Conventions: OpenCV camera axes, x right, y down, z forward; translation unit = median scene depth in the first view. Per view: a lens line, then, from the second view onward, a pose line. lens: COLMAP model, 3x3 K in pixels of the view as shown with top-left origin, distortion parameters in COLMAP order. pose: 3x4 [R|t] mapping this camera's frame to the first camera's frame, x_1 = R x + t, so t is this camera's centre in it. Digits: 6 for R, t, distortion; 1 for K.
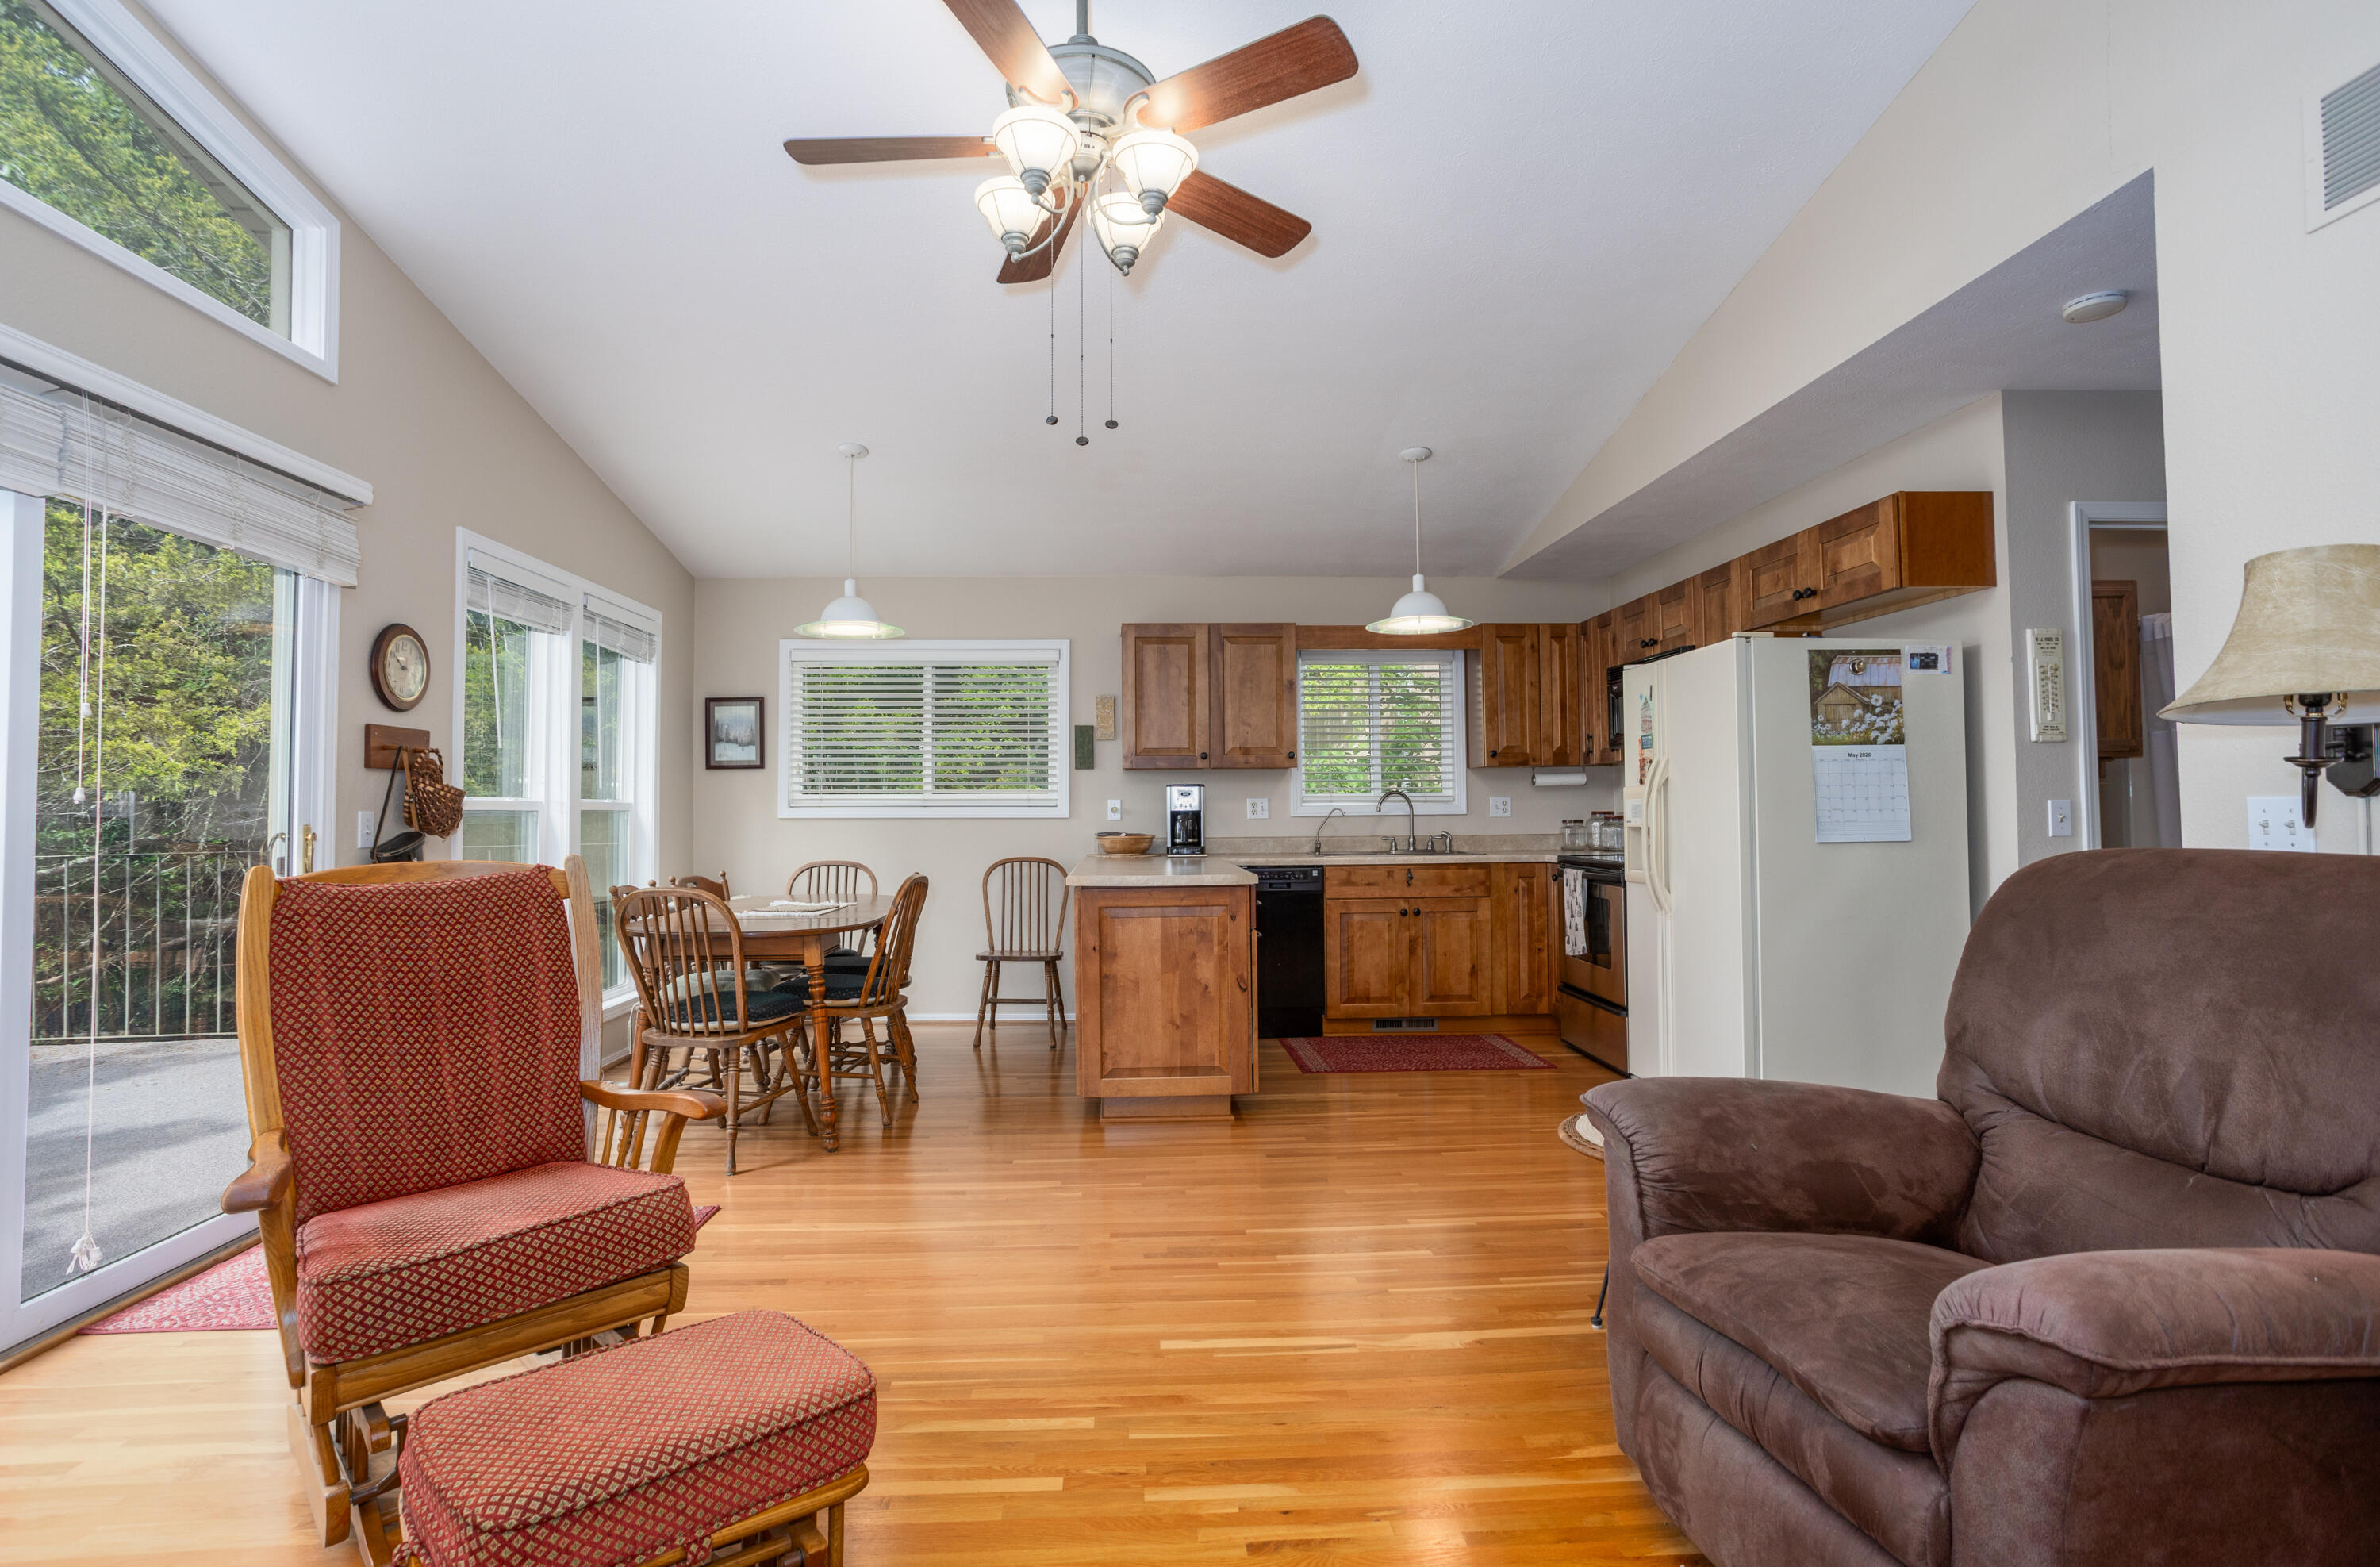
lens RADIAL K [[1156.4, 0, 1173.0], [0, 1156.4, 770.0], [0, 0, 1]] dist [-0.037906, 0.015701]
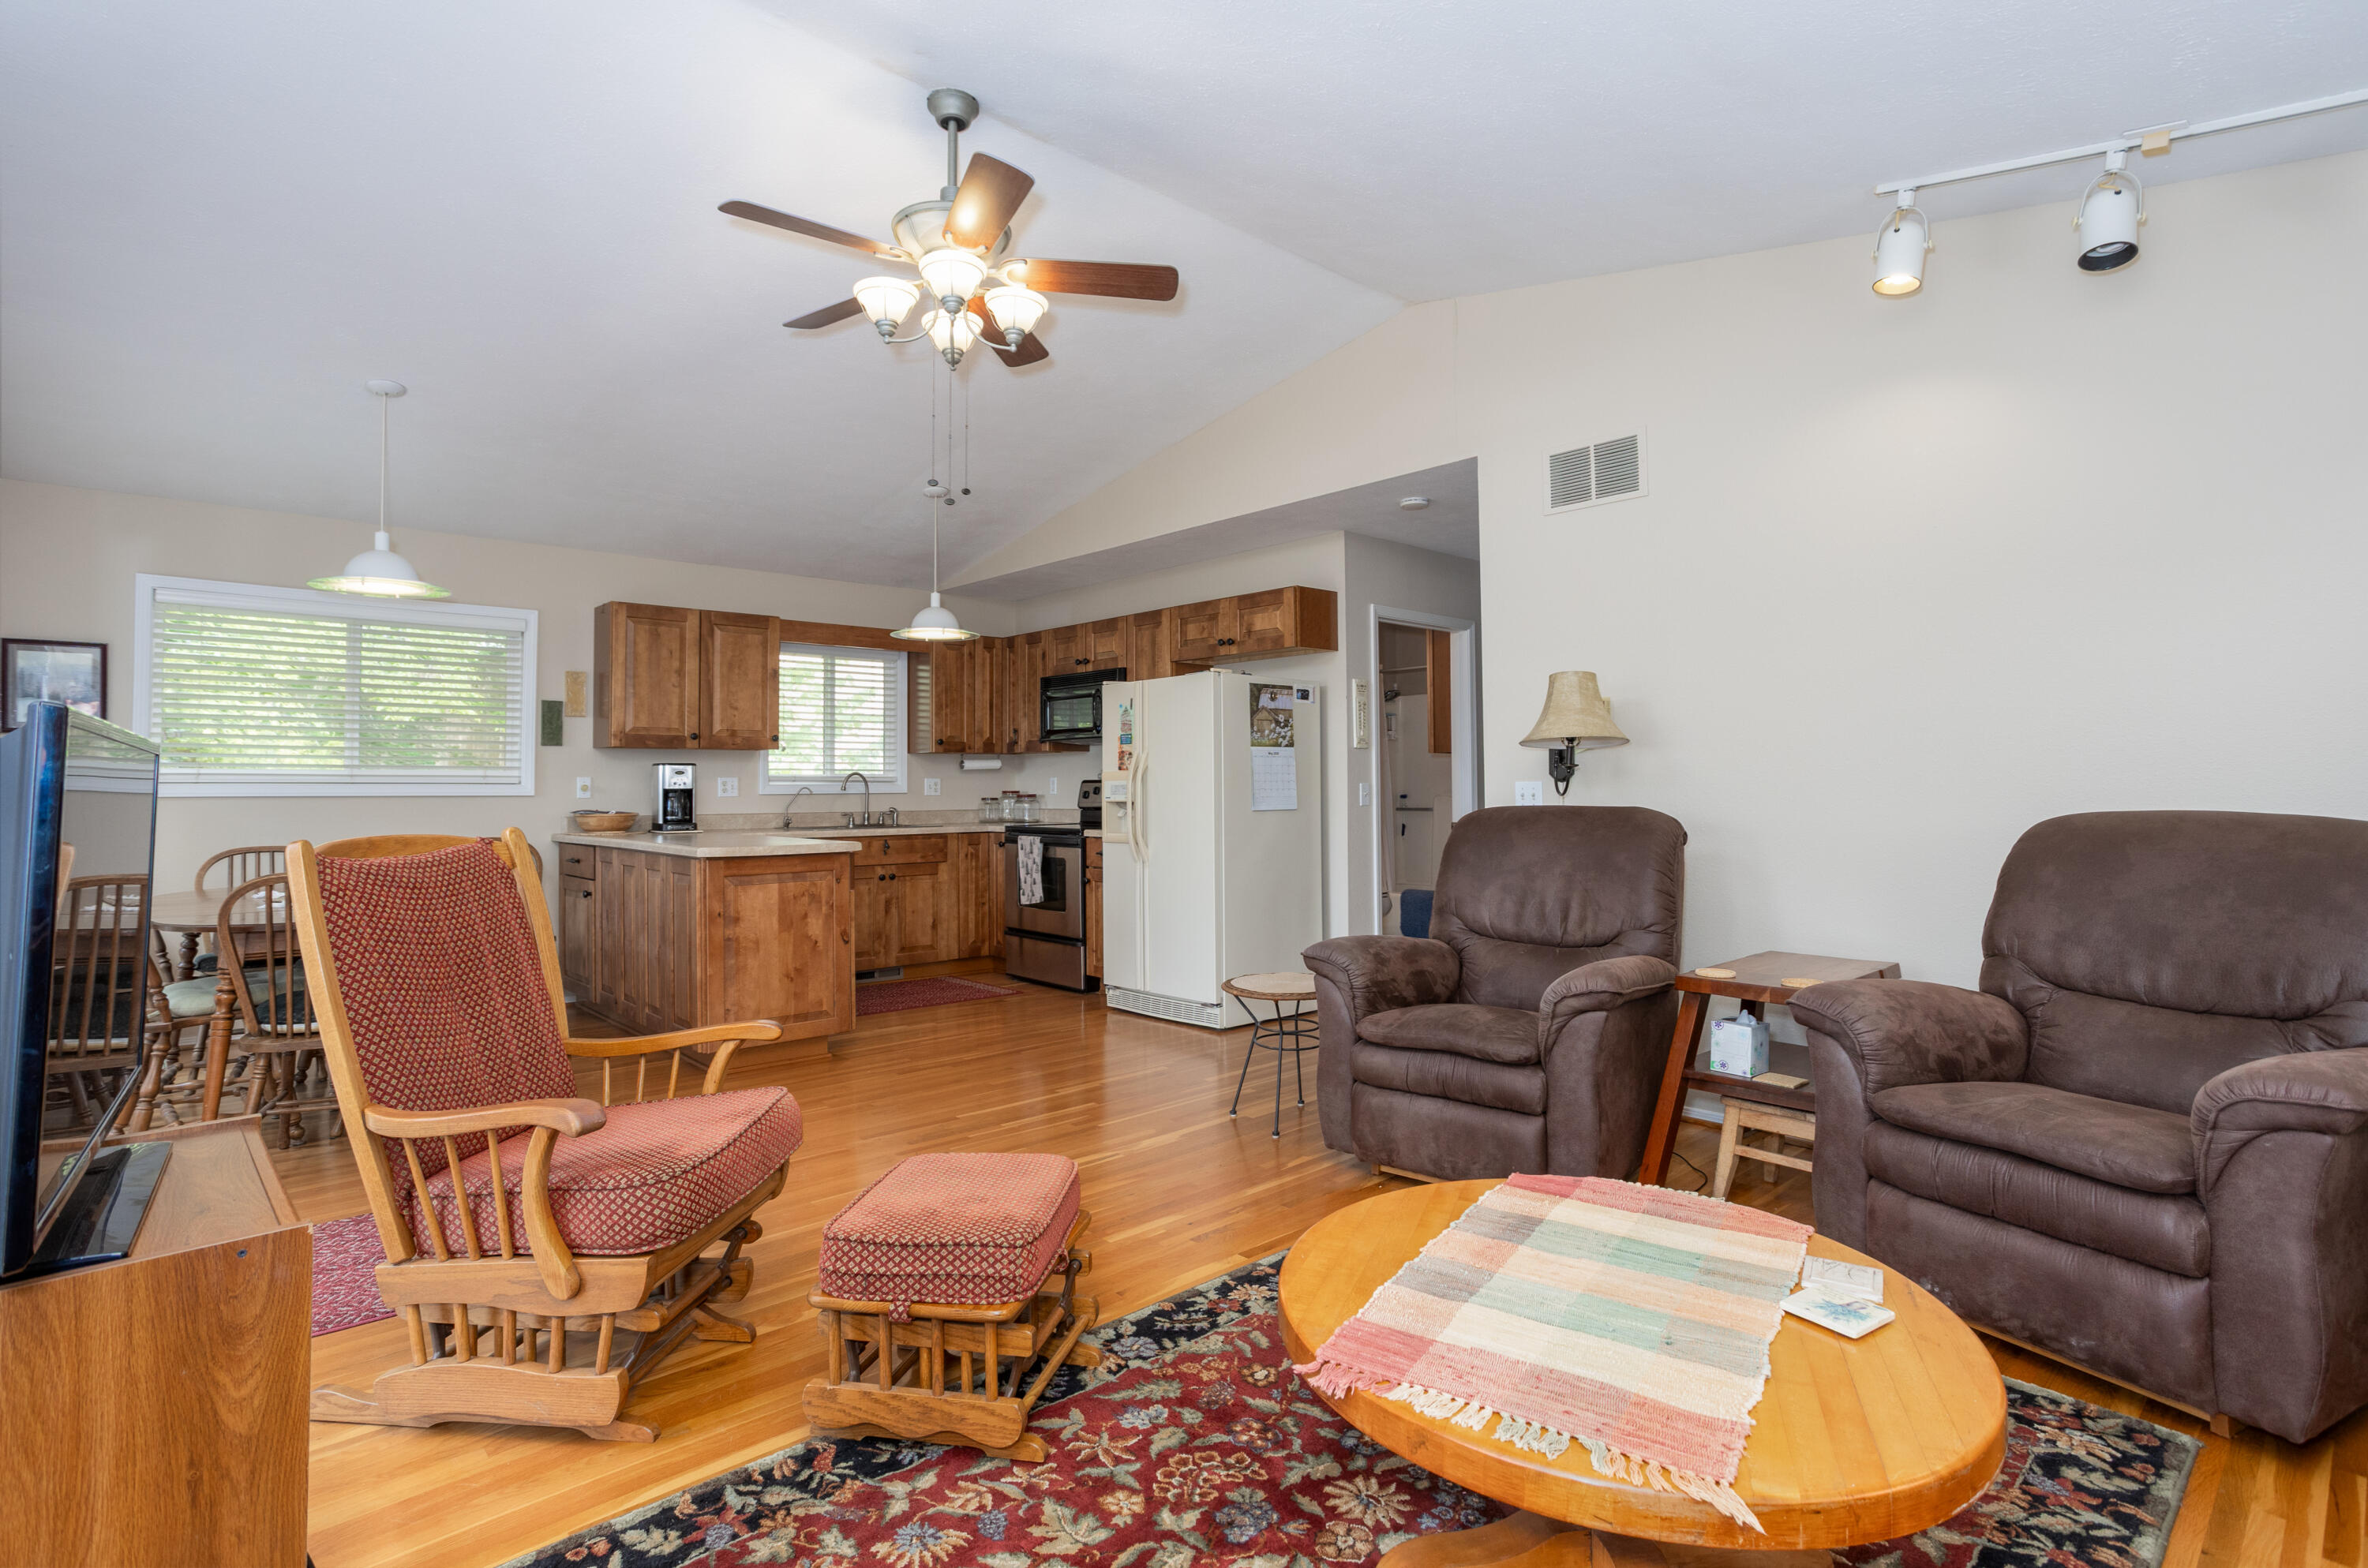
lens RADIAL K [[1149.8, 0, 1171.8], [0, 1149.8, 752.0], [0, 0, 1]] dist [-0.034818, 0.017579]
pose [[0.771997, 0.022857, 0.635215, -0.418646], [-0.022752, 0.999707, -0.008322, 0.001135], [-0.635219, -0.008028, 0.772290, -0.096033]]
